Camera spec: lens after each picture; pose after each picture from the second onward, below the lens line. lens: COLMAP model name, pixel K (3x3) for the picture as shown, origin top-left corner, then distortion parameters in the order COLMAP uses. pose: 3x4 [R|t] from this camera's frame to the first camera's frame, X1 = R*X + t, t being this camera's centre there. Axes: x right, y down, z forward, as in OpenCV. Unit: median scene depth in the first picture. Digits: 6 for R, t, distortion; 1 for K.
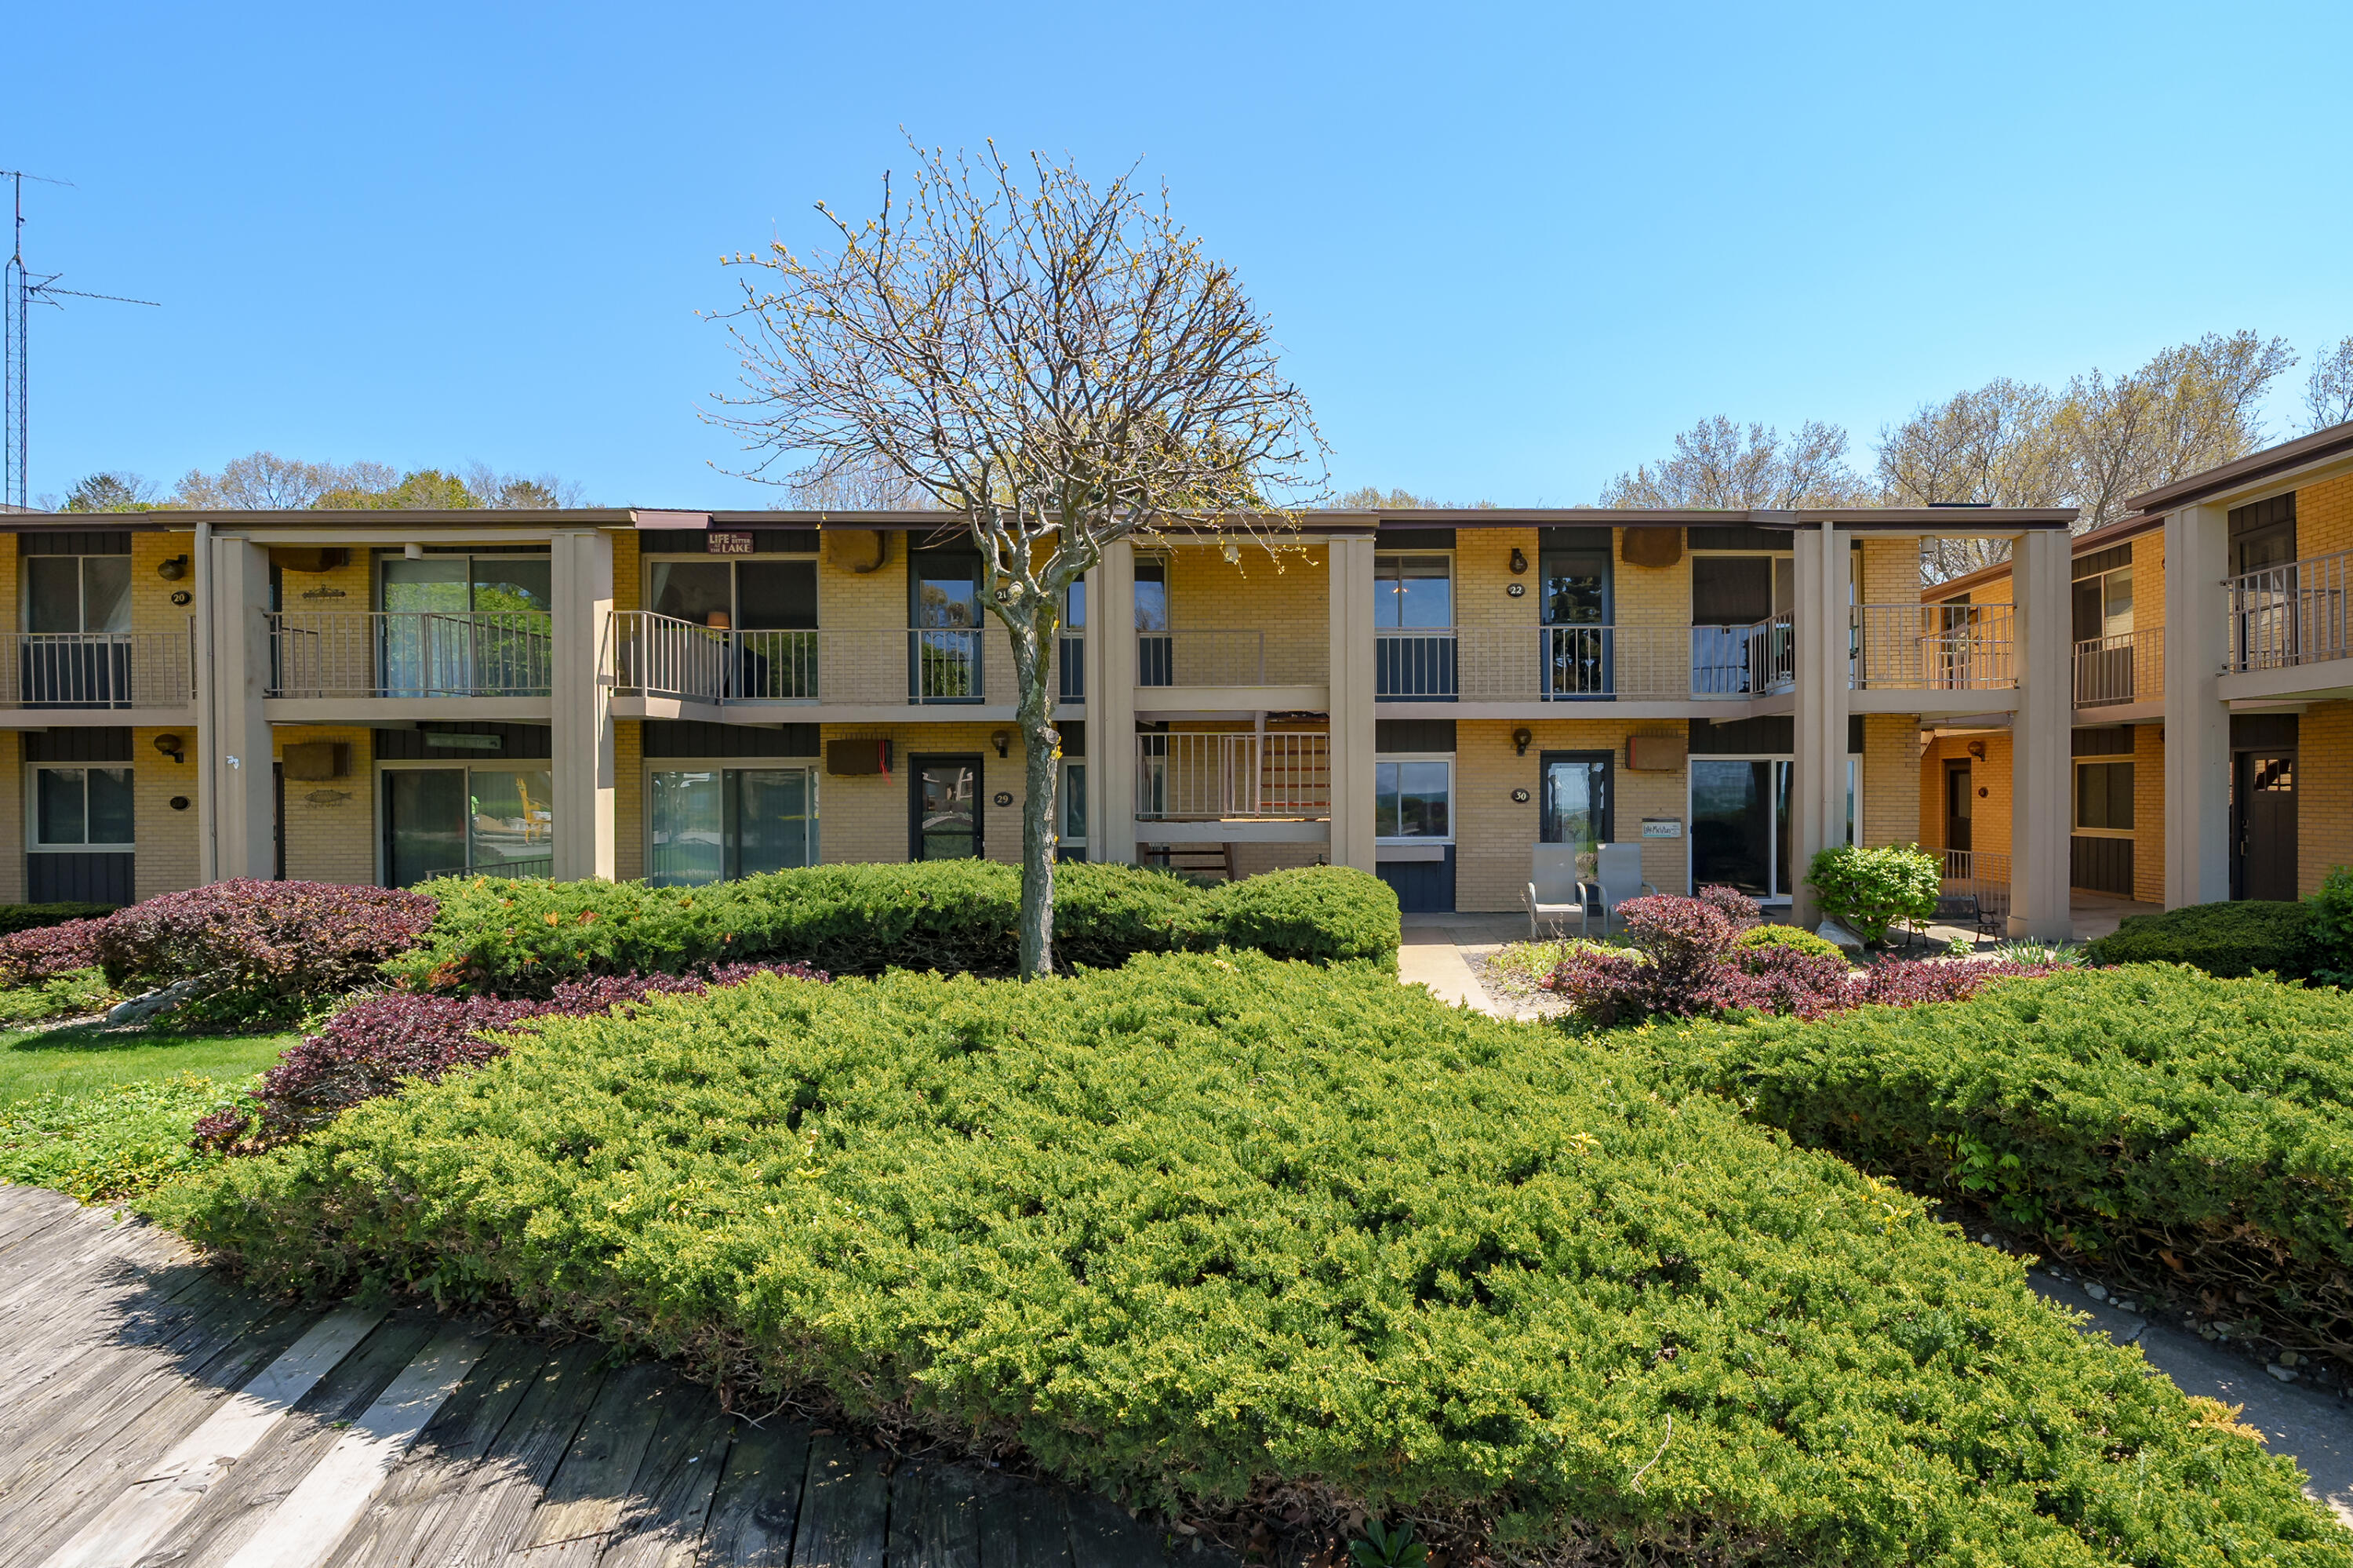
lens RADIAL K [[1051.7, 0, 1176.5], [0, 1051.7, 784.0], [0, 0, 1]] dist [0.002591, 0.000385]
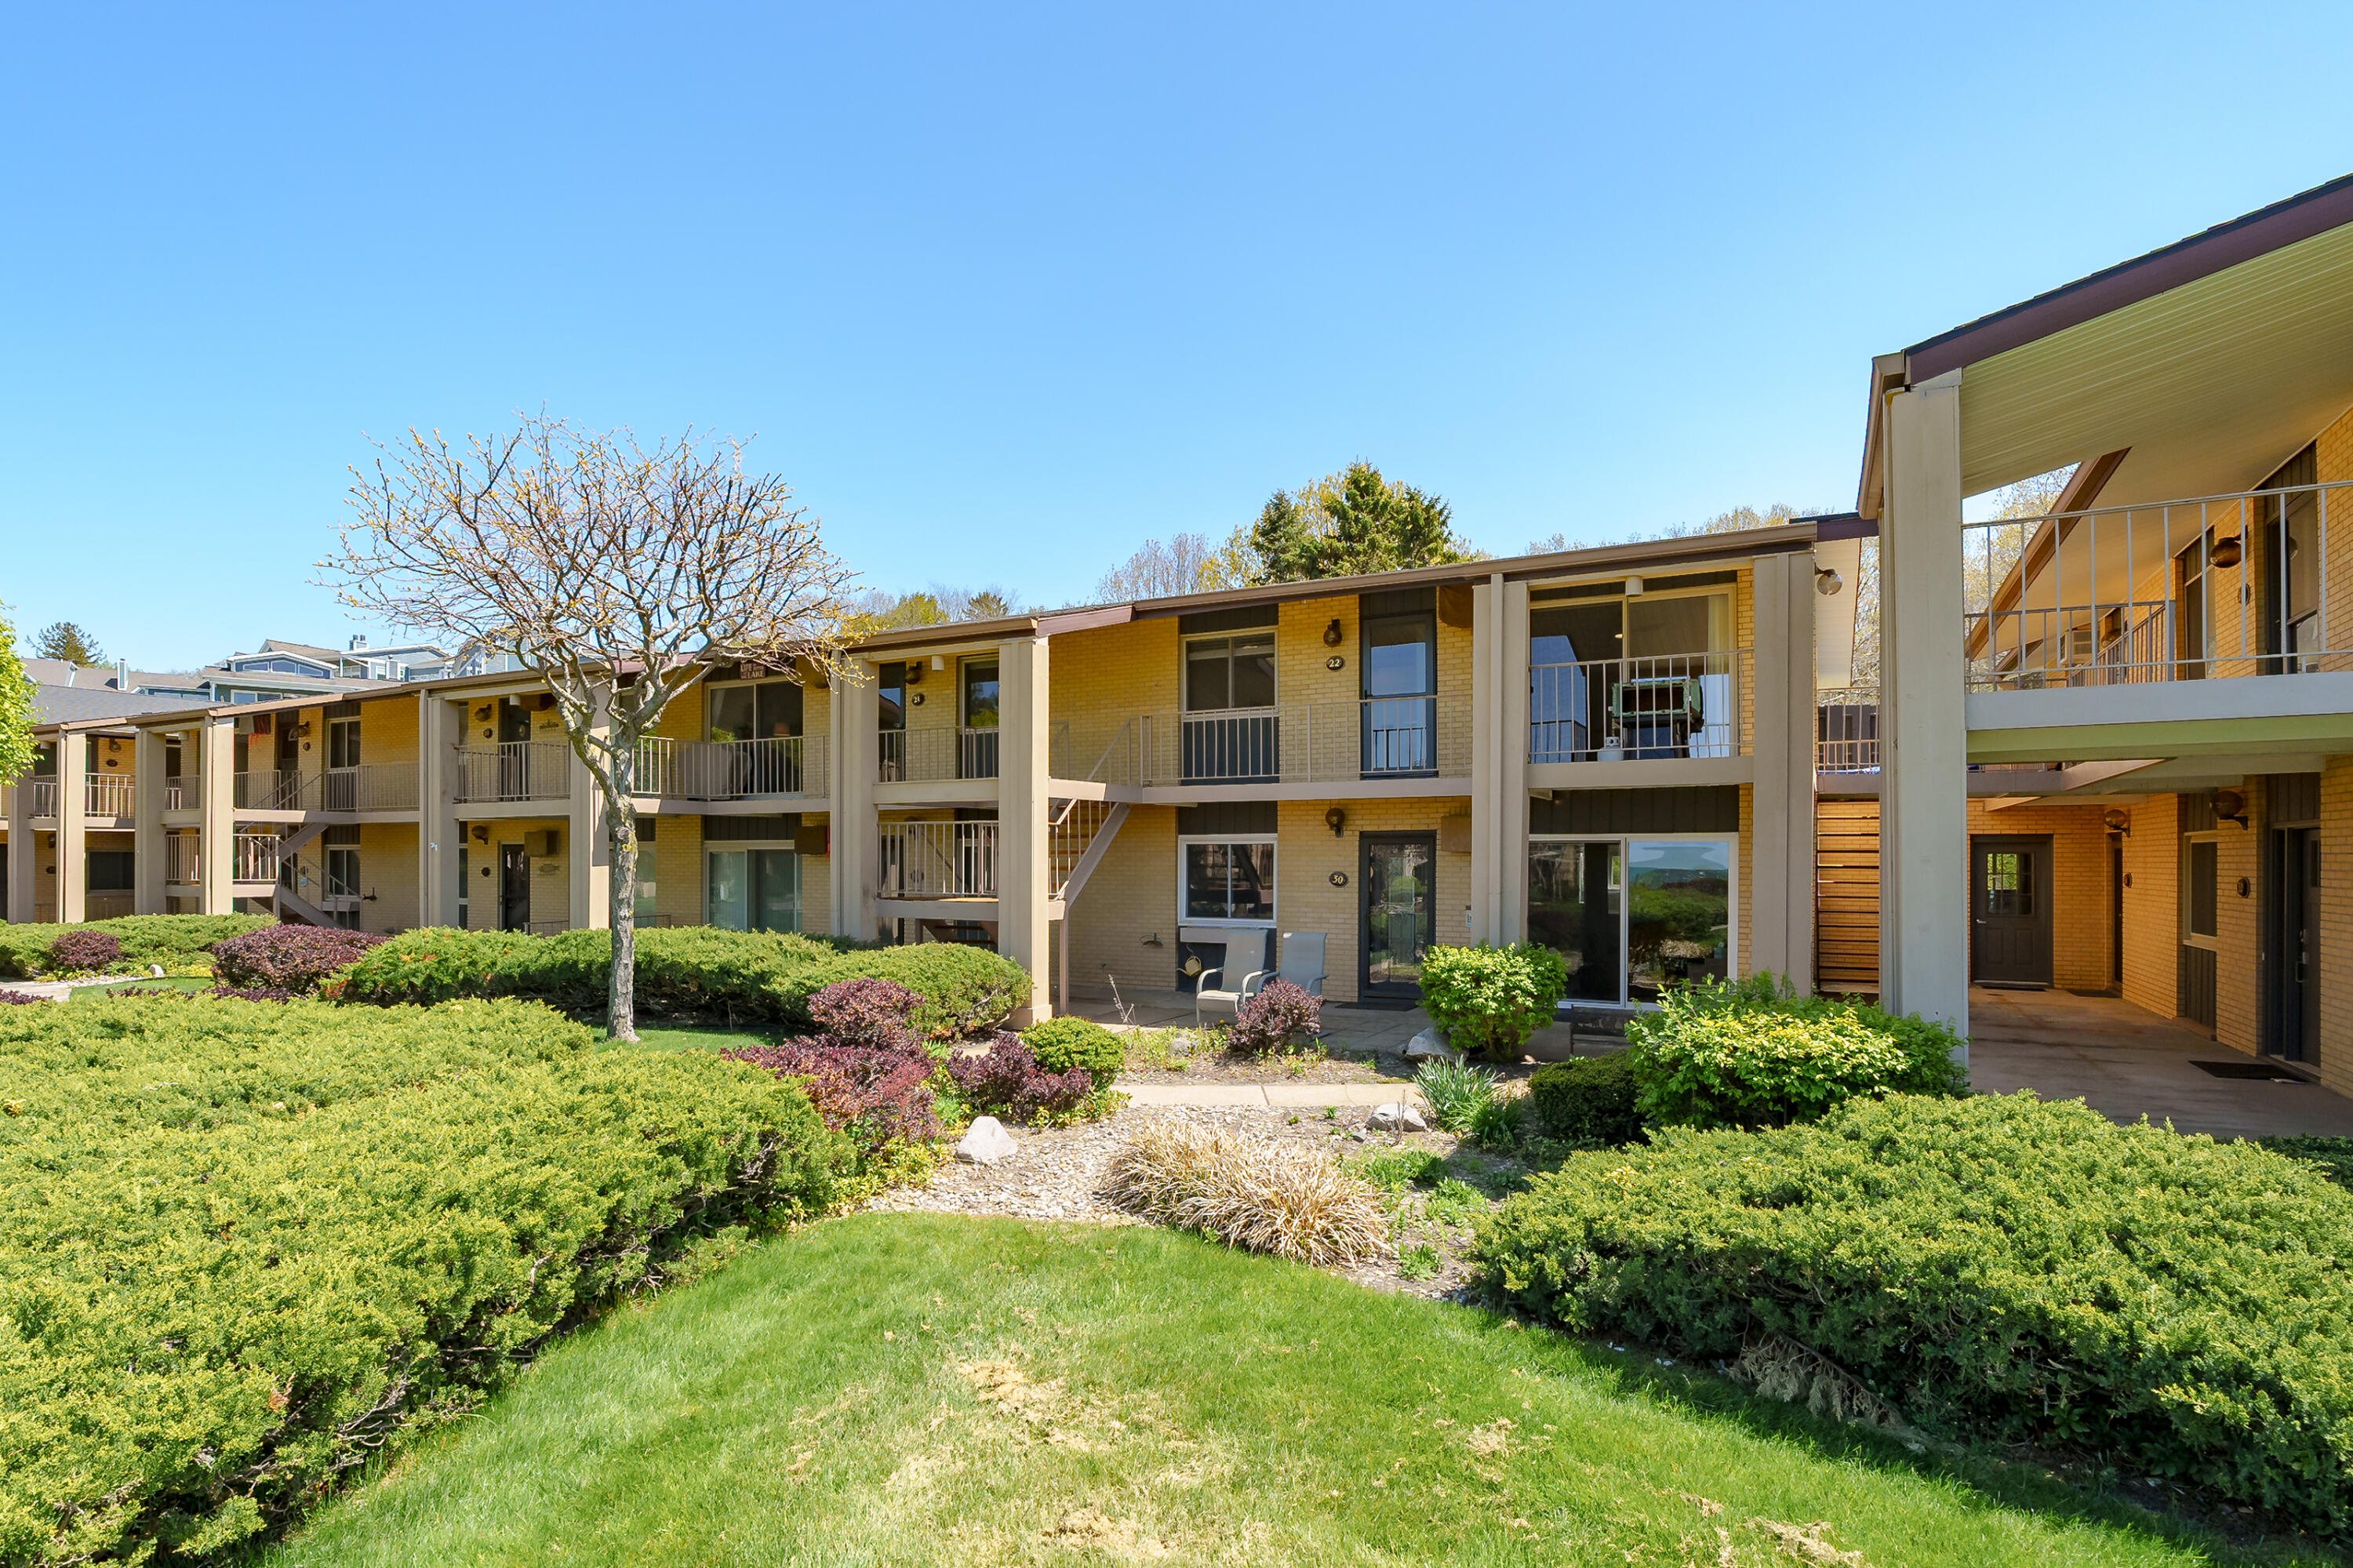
lens RADIAL K [[1119.8, 0, 1175.5], [0, 1119.8, 848.5], [0, 0, 1]] dist [-0.002088, -0.000057]
pose [[0.890234, 0.002289, -0.455497, 0.722042], [-0.005795, 0.999963, -0.006301, -0.011998], [0.455466, 0.008249, 0.890215, 0.046532]]
